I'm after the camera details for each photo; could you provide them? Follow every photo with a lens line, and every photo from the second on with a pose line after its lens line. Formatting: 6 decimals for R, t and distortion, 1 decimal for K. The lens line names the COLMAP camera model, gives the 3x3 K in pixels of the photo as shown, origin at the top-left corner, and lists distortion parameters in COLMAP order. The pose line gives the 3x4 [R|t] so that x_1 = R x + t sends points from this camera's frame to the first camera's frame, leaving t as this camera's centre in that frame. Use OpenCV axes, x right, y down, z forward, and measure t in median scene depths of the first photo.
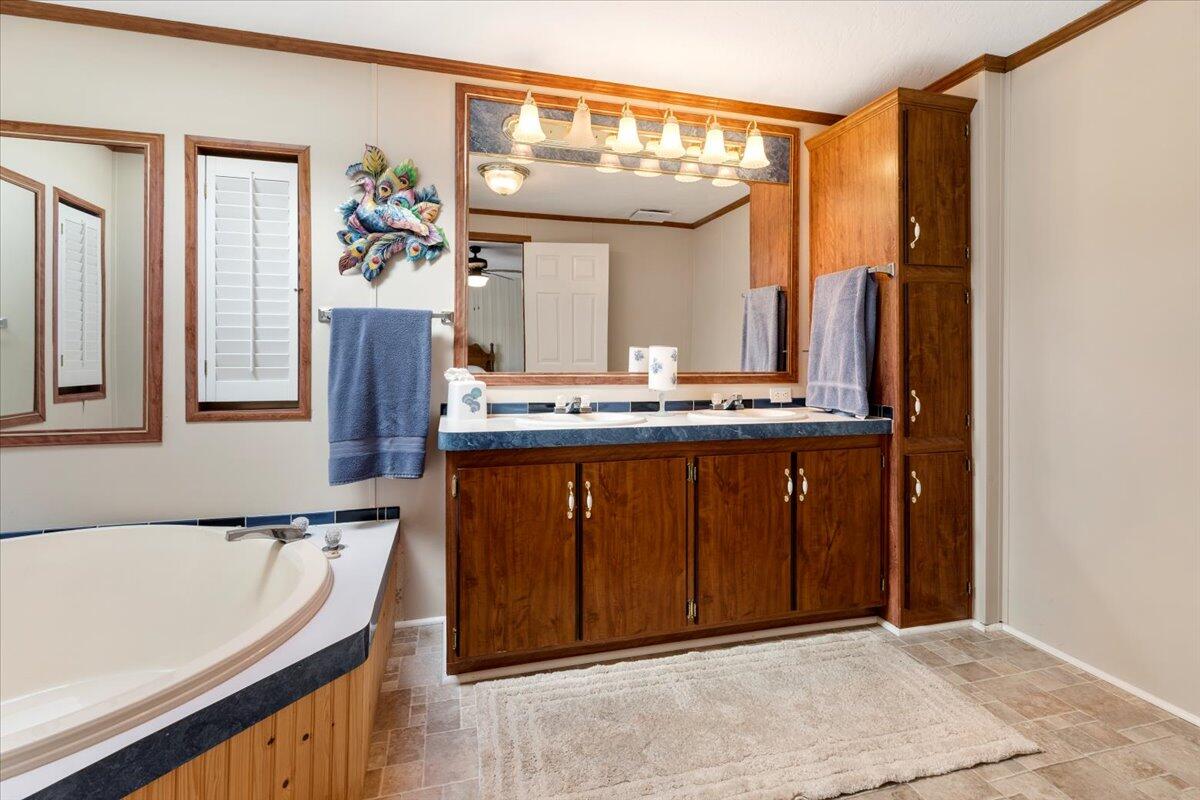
lens RADIAL K [[550.2, 0, 596.9], [0, 550.2, 362.3], [0, 0, 1]] dist [0.000510, -0.000195]
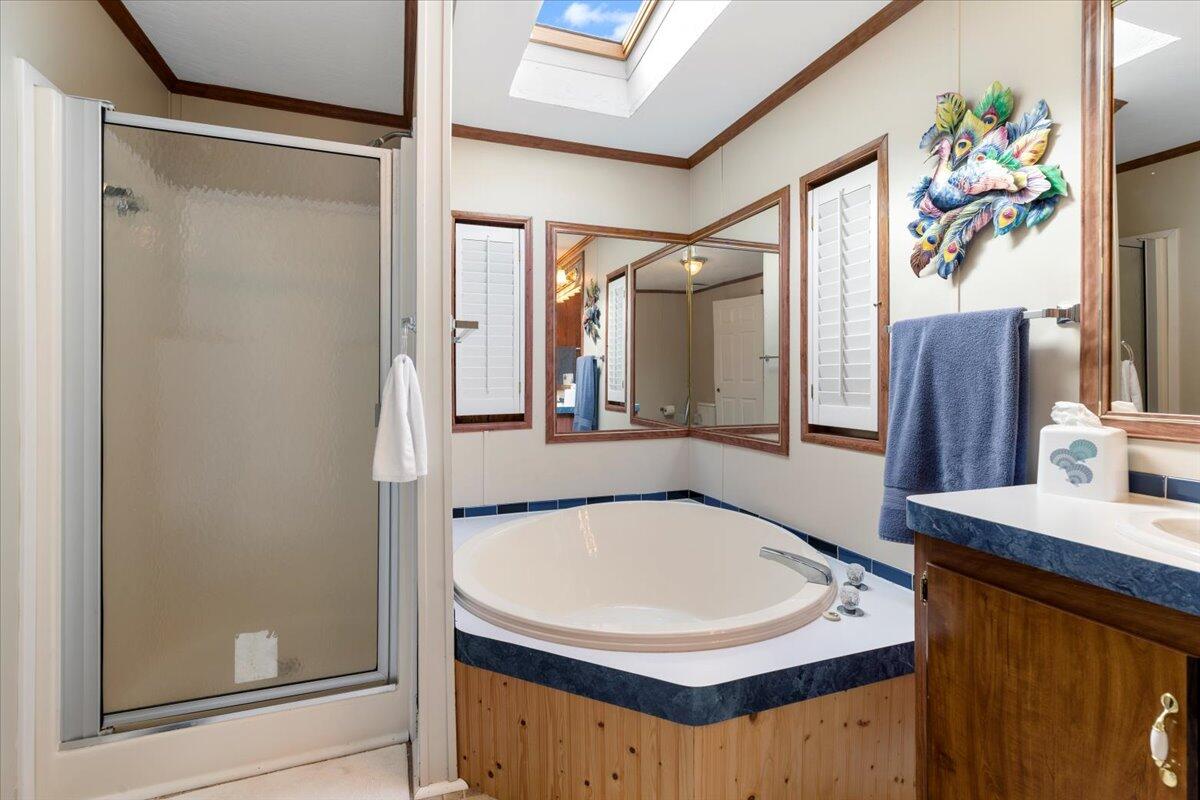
lens RADIAL K [[542.7, 0, 597.8], [0, 542.7, 380.7], [0, 0, 1]] dist [-0.001357, -0.000267]
pose [[0.081218, 0.002167, -0.996694, 0.273076], [-0.011952, 0.999928, 0.001200, -0.006709], [0.996625, 0.011815, 0.081238, 0.483297]]
